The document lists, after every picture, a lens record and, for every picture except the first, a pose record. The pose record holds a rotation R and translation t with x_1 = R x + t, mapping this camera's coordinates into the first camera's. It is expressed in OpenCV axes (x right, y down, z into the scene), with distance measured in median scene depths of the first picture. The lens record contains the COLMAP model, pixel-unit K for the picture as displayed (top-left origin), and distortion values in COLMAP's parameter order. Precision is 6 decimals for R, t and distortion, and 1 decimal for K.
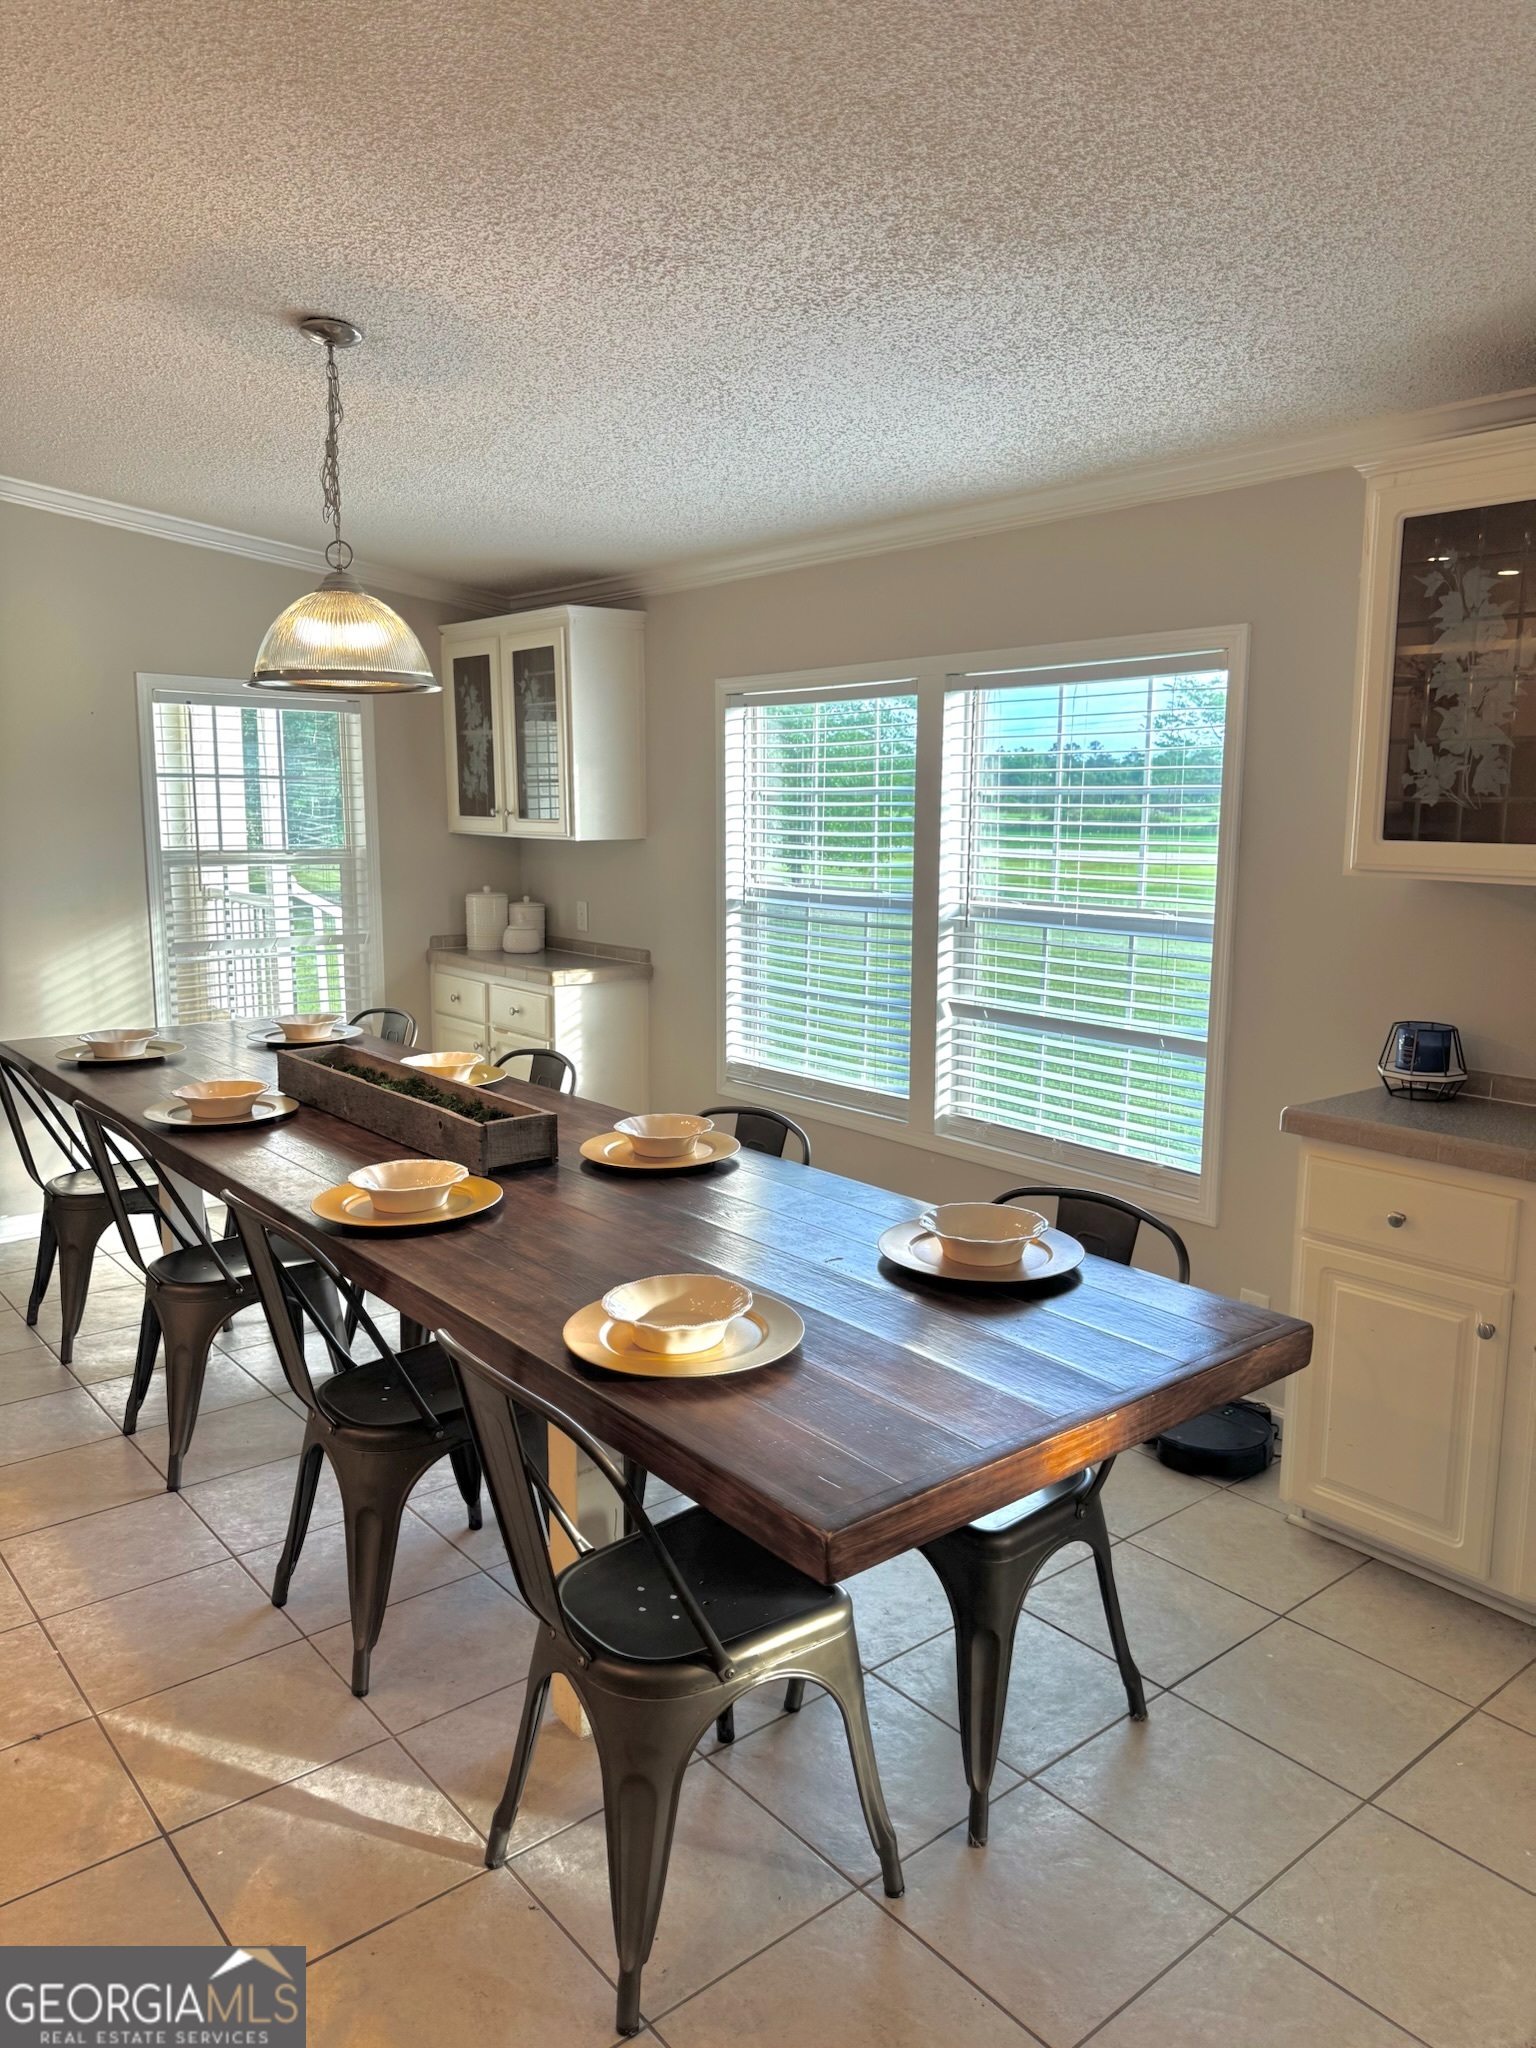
lens RADIAL K [[1450.9, 0, 780.4], [0, 1450.9, 1031.3], [0, 0, 1]] dist [0.005916, -0.002786]
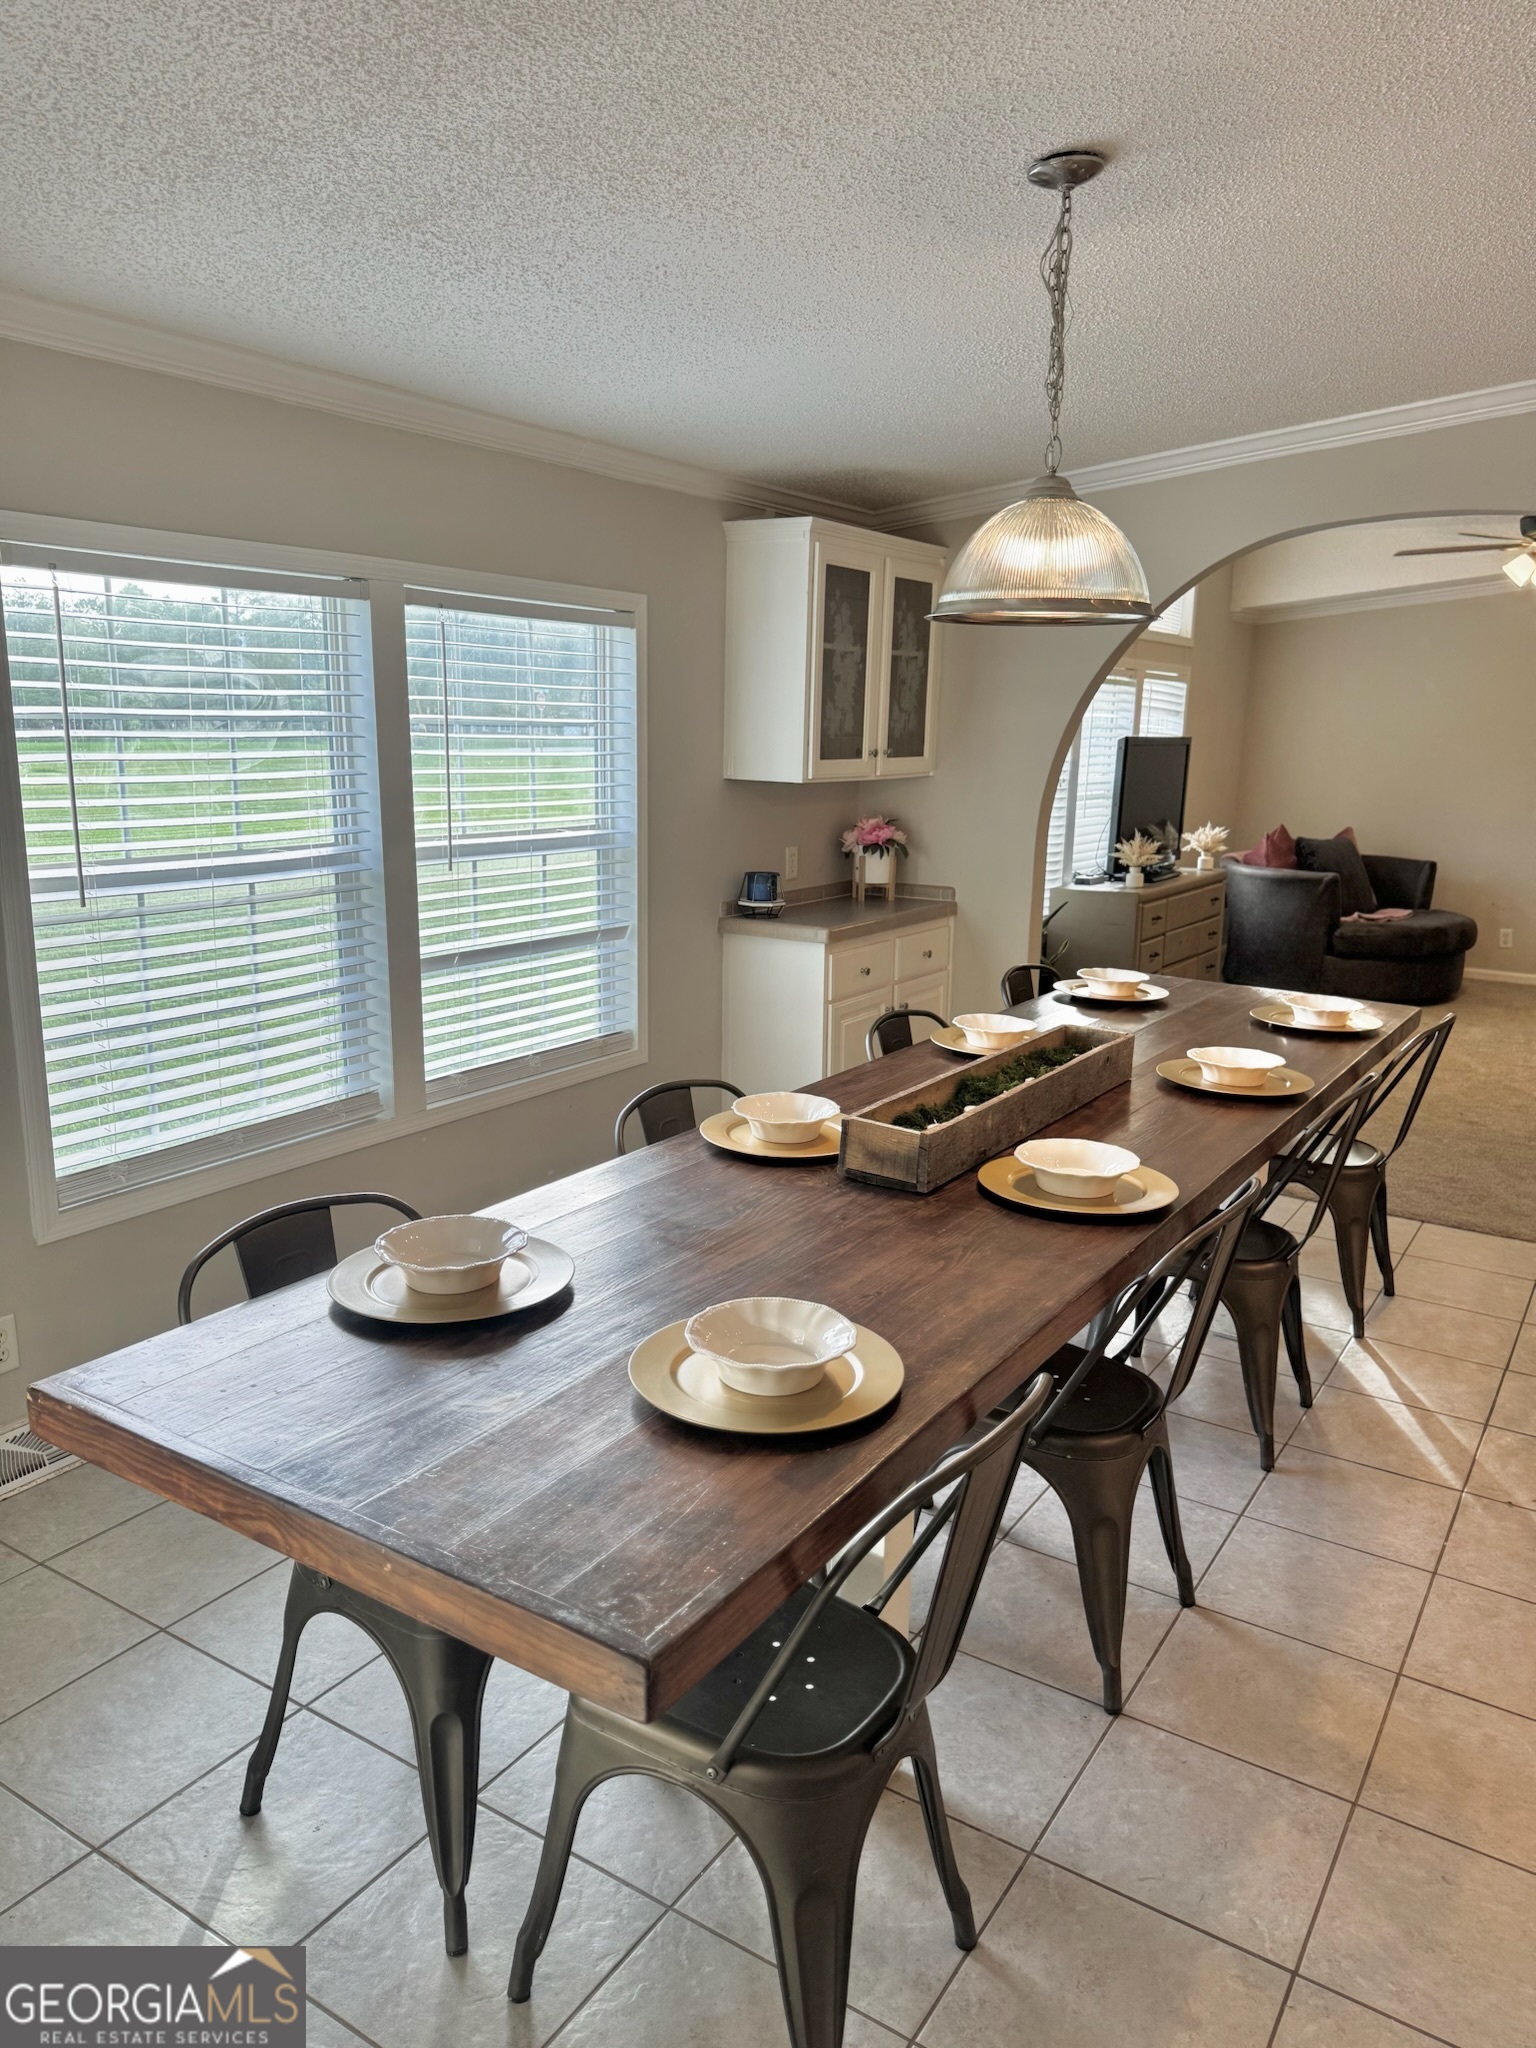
lens RADIAL K [[1450.9, 0, 778.8], [0, 1450.9, 1032.4], [0, 0, 1]] dist [0.005916, -0.002786]
pose [[-0.297620, -0.211100, 0.931053, -1.125140], [0.133784, 0.956401, 0.259612, -0.256351], [-0.945264, 0.201826, -0.256402, 1.465681]]
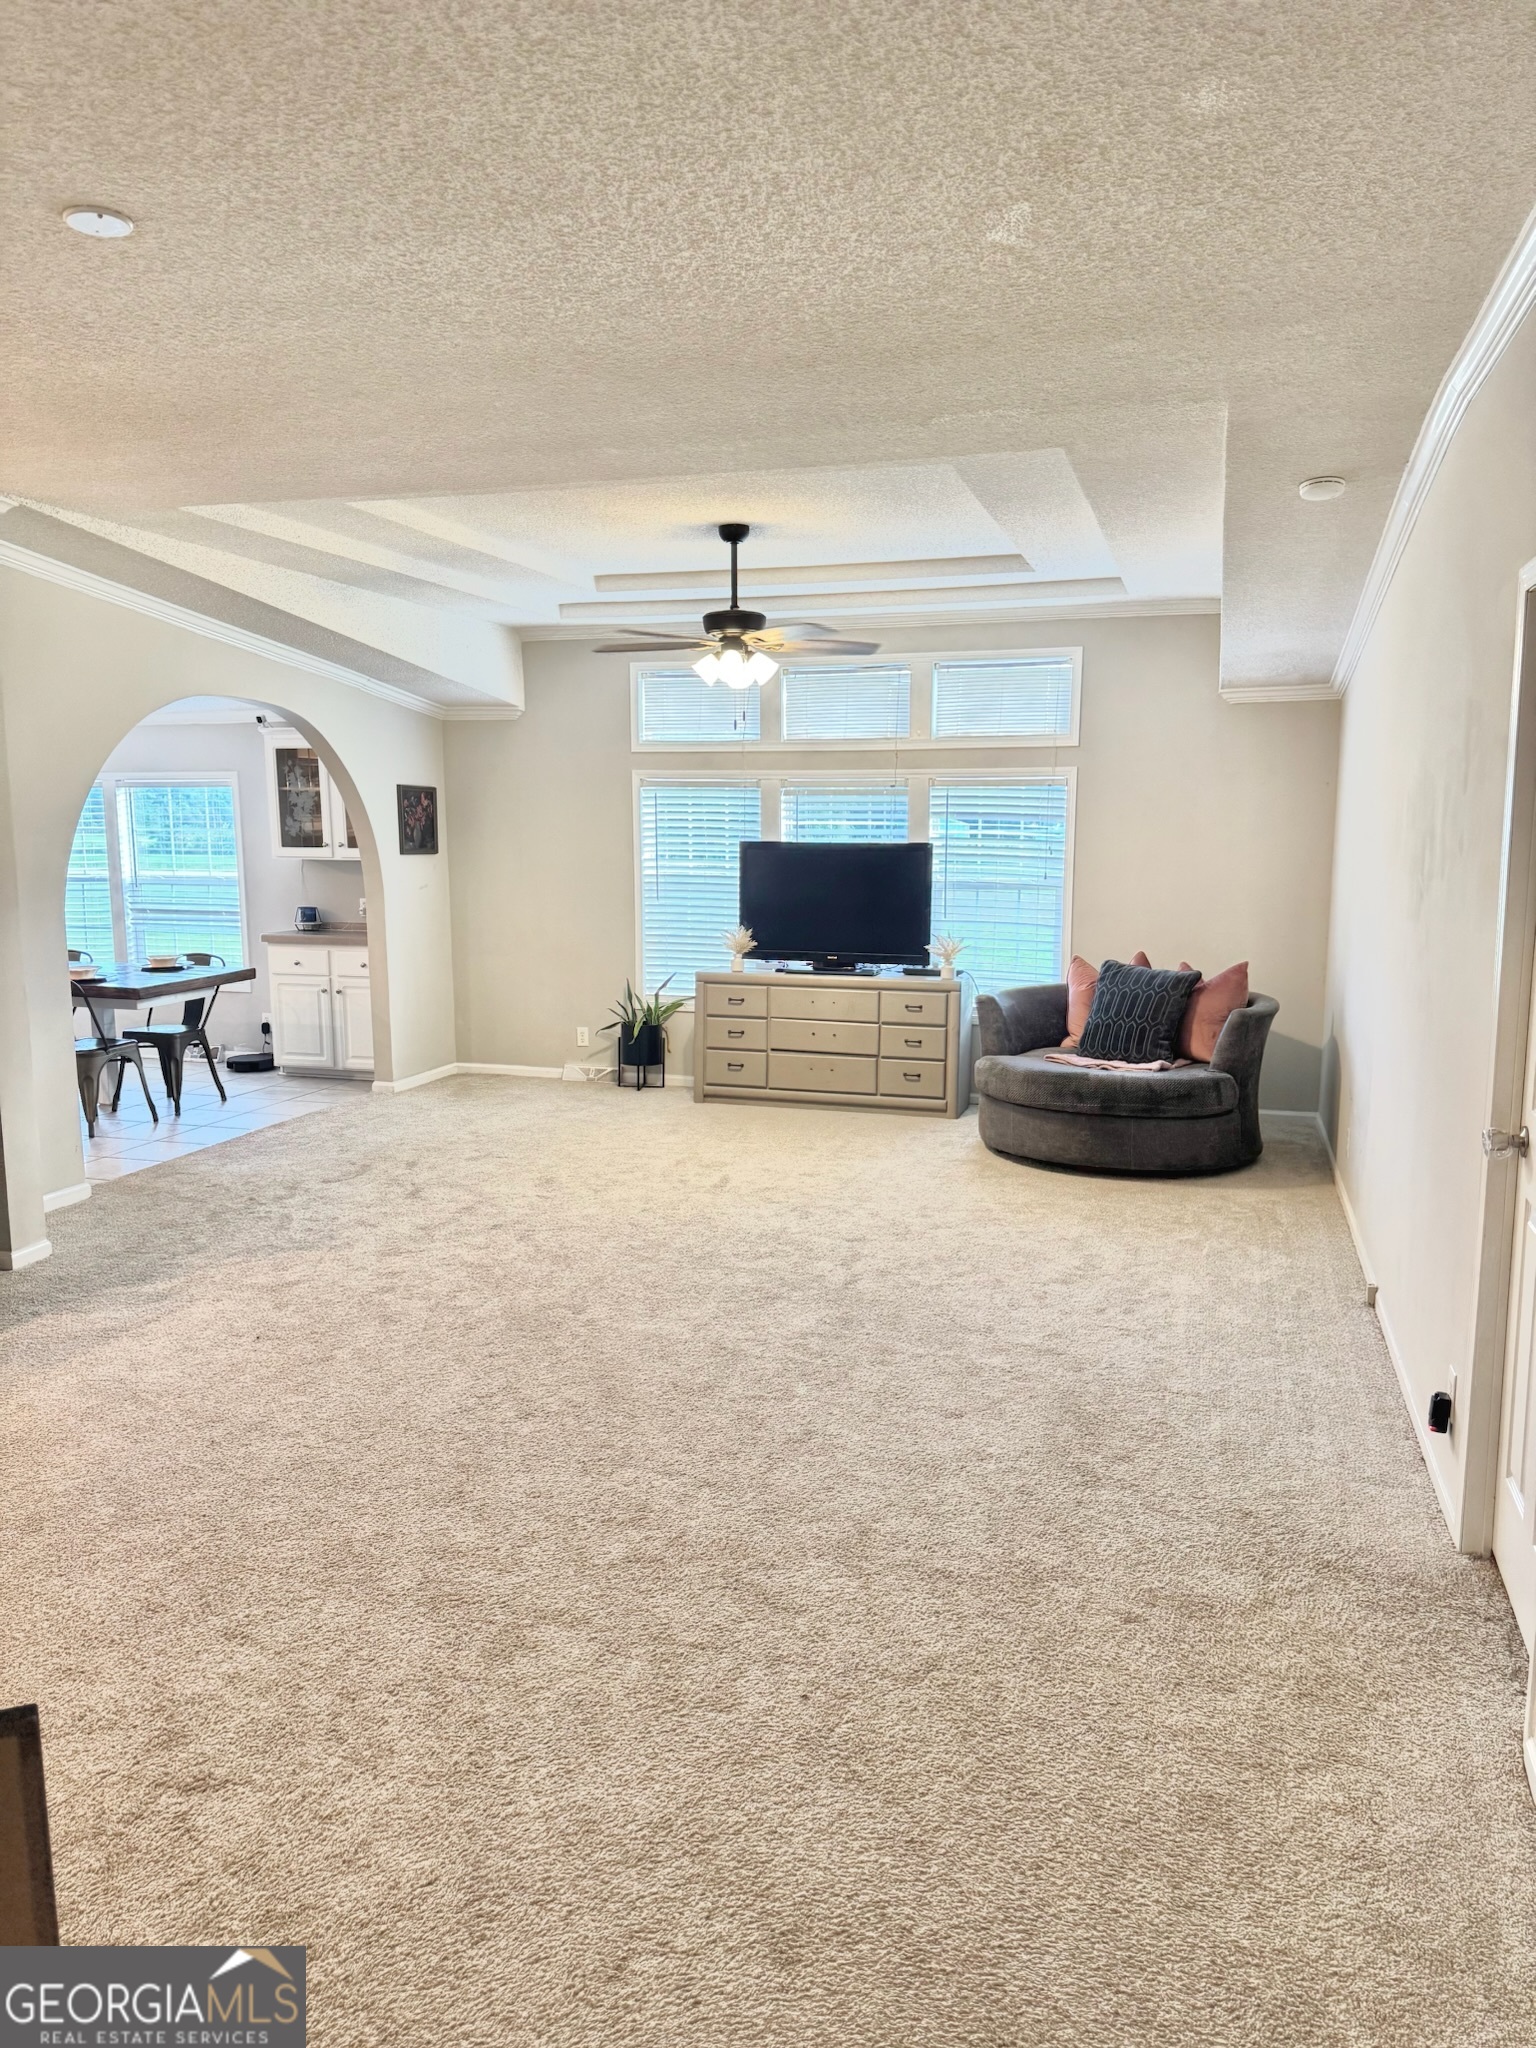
lens RADIAL K [[1450.9, 0, 779.0], [0, 1450.9, 1031.6], [0, 0, 1]] dist [0.005916, -0.002786]
pose [[0.834556, -0.080846, 0.544959, -0.412485], [0.087397, 0.996076, 0.013929, 0.297309], [-0.543947, 0.036004, 0.838347, -2.070378]]
